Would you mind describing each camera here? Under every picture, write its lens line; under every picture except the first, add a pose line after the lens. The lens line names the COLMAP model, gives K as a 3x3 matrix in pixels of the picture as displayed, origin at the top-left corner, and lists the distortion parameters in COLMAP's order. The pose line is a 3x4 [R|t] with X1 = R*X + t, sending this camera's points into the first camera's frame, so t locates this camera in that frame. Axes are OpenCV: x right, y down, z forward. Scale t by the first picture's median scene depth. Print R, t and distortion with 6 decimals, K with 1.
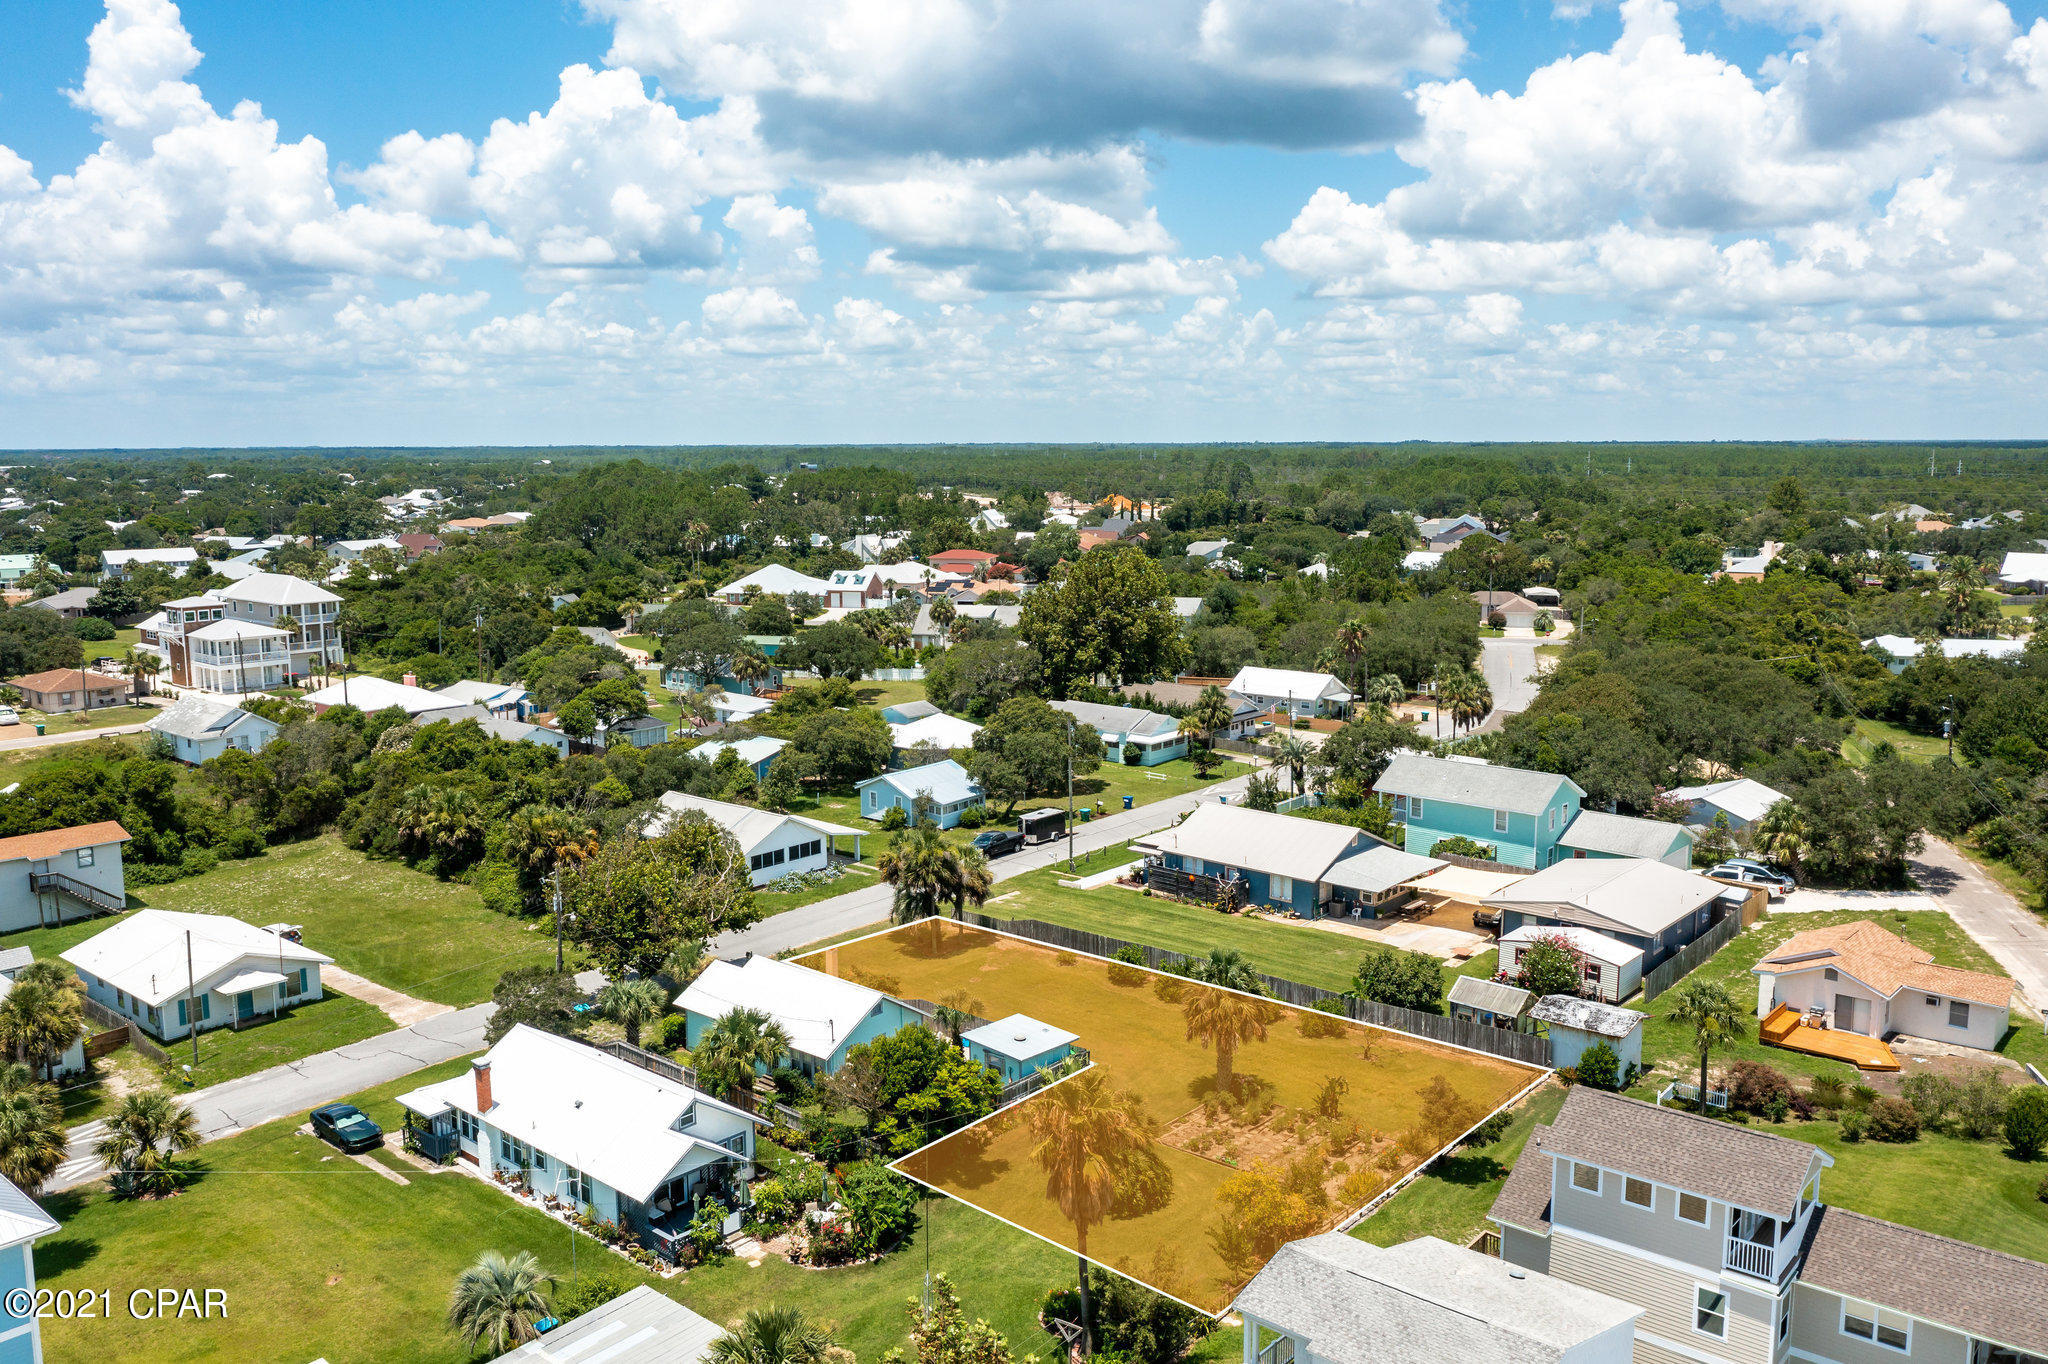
lens RADIAL K [[1629.7, 0, 1024.0], [0, 1629.7, 682.0], [0, 0, 1]] dist [0.000632, -0.000778]
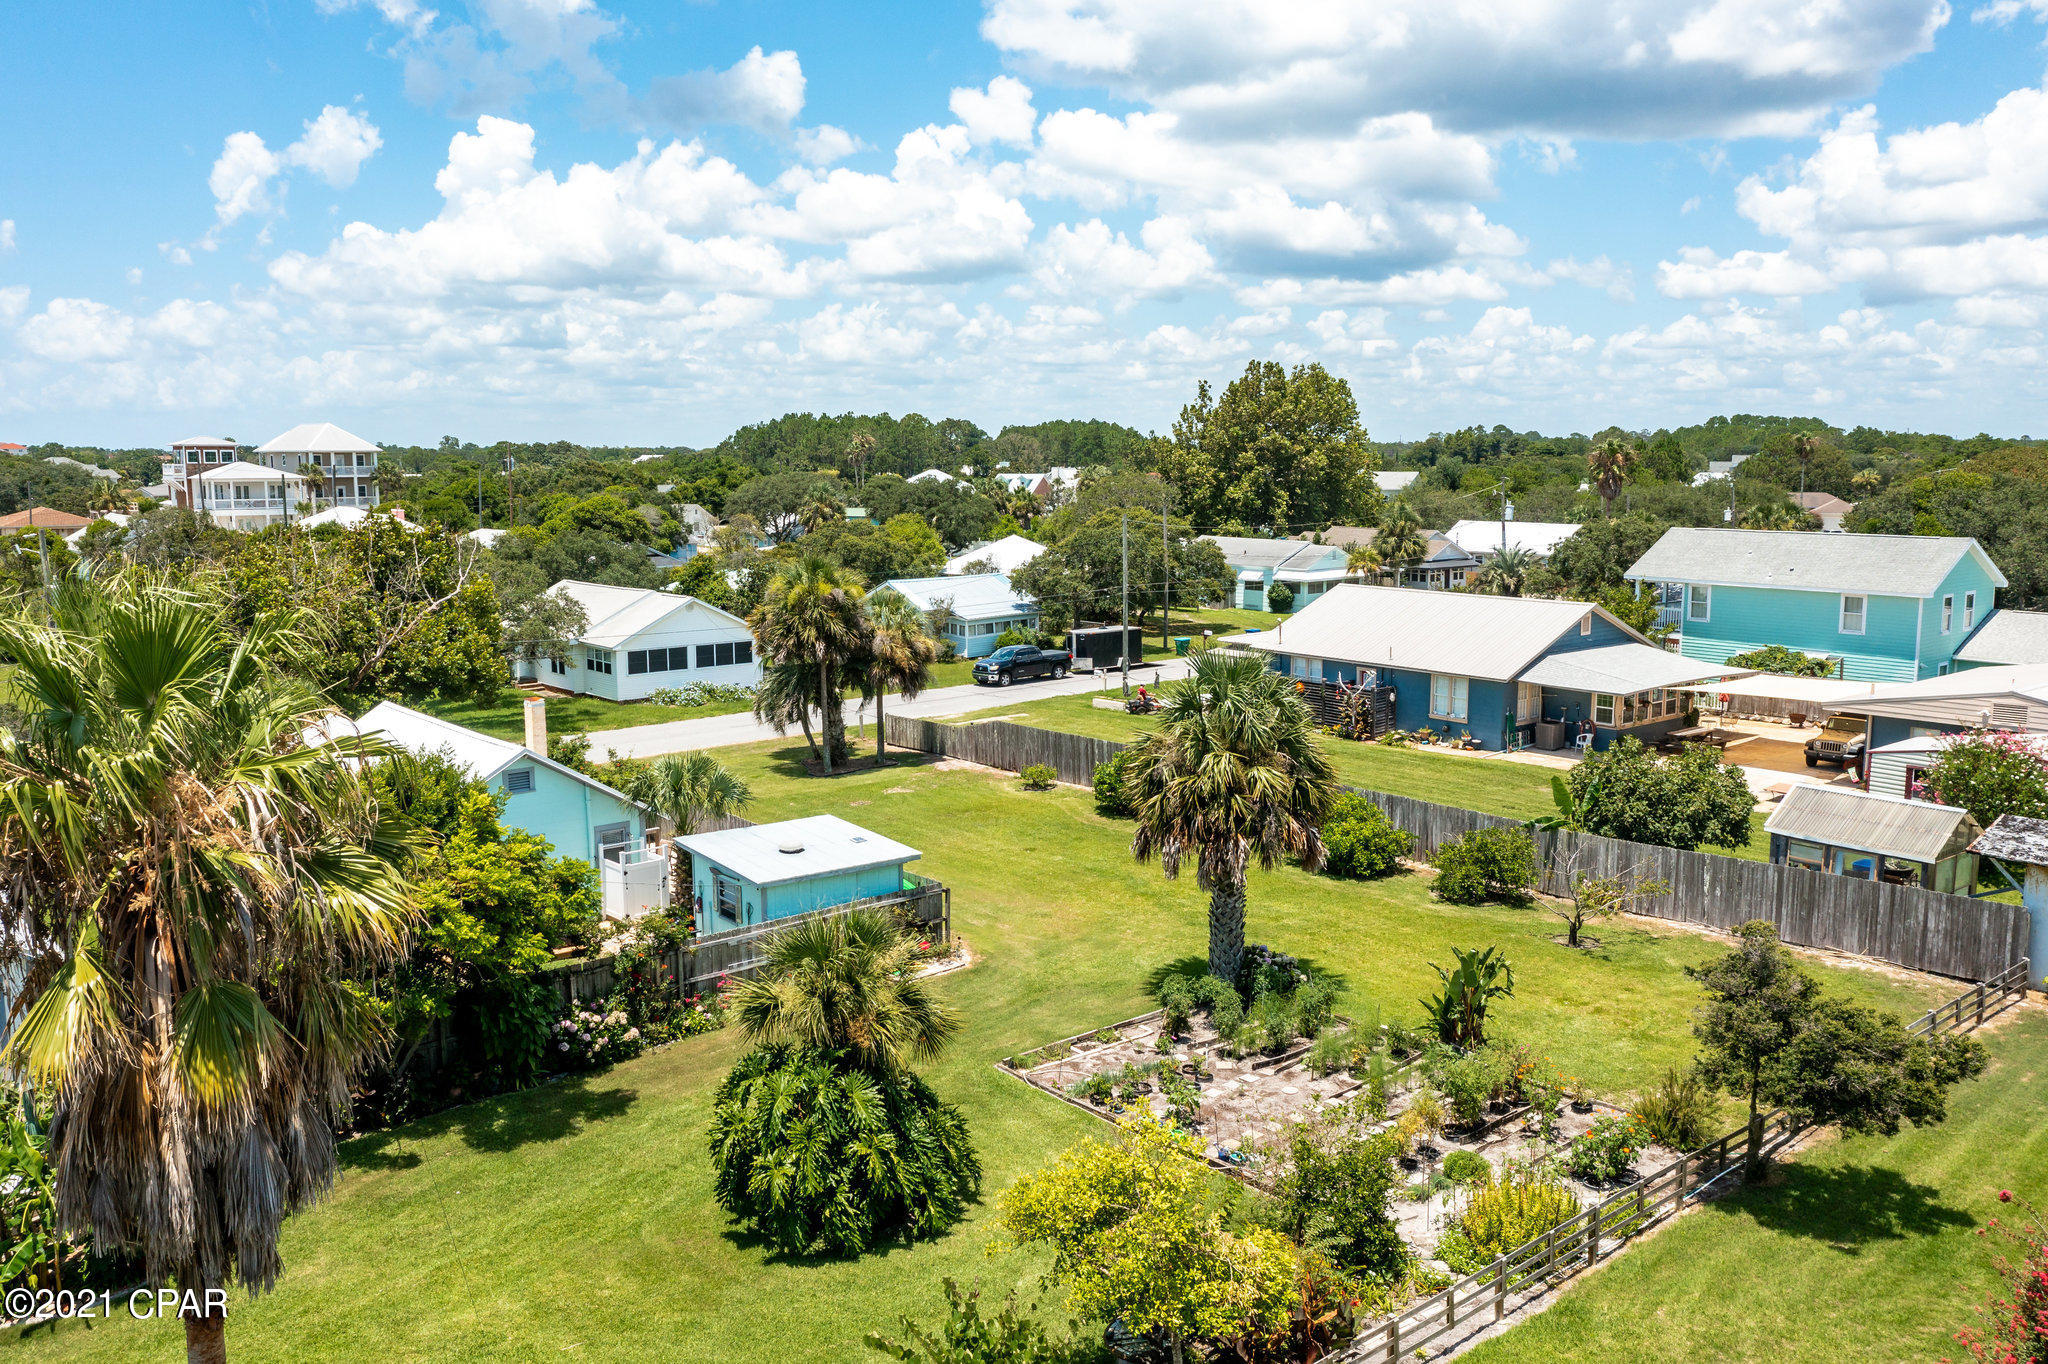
lens RADIAL K [[1629.7, 0, 1024.0], [0, 1629.7, 682.0], [0, 0, 1]] dist [0.000632, -0.000778]
pose [[0.987471, 0.023925, -0.155977, 0.099846], [-0.024593, 0.999695, -0.002351, 0.126975], [0.155873, 0.006158, 0.987758, 0.411572]]
